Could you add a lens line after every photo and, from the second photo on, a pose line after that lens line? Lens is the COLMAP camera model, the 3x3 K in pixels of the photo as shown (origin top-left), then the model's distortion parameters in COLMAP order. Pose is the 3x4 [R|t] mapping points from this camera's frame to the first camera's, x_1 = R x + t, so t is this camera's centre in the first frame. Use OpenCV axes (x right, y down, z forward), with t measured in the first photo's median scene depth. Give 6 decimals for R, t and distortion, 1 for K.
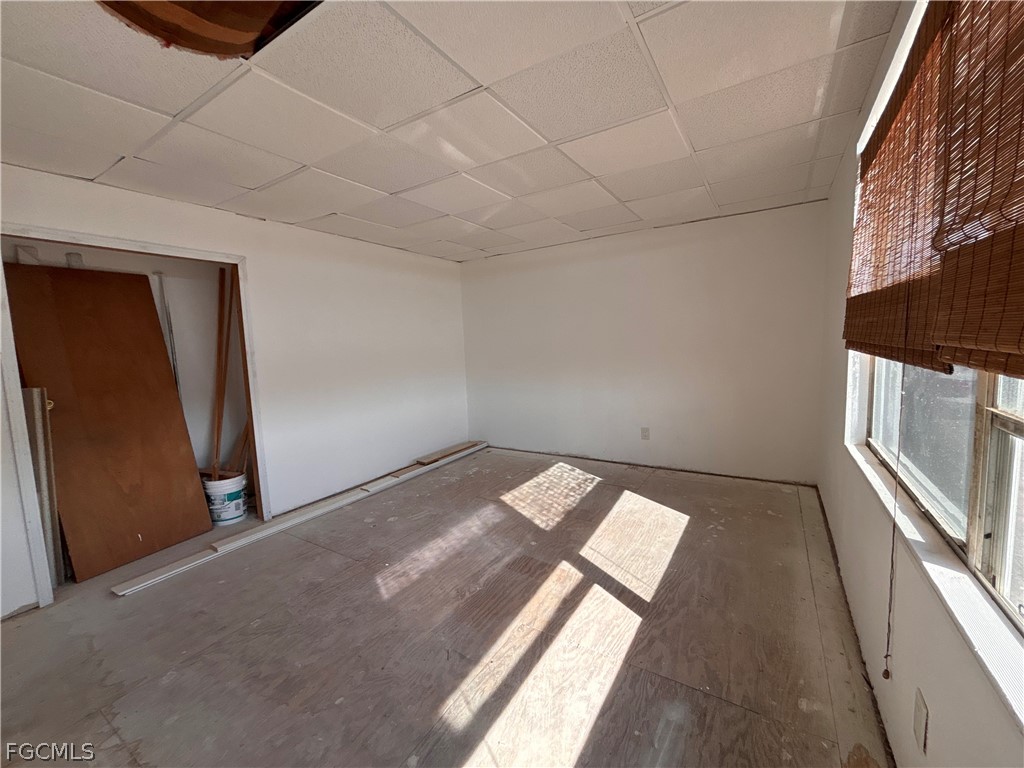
lens RADIAL K [[412.1, 0, 515.9], [0, 412.1, 380.7], [0, 0, 1]] dist [0.012372, -0.001505]
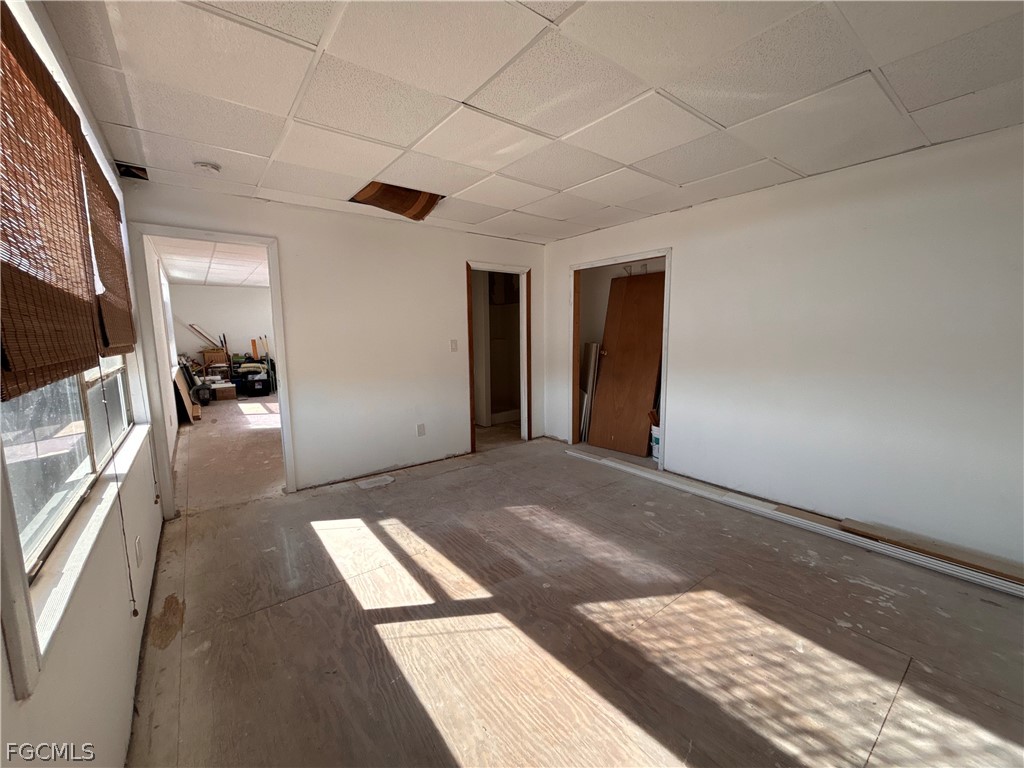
lens RADIAL K [[412.1, 0, 515.8], [0, 412.1, 386.5], [0, 0, 1]] dist [0.012372, -0.001505]
pose [[-0.343639, 0.177621, -0.922151, 0.645681], [-0.062730, 0.975416, 0.211256, -0.133783], [0.937004, 0.130442, -0.324049, 1.011835]]
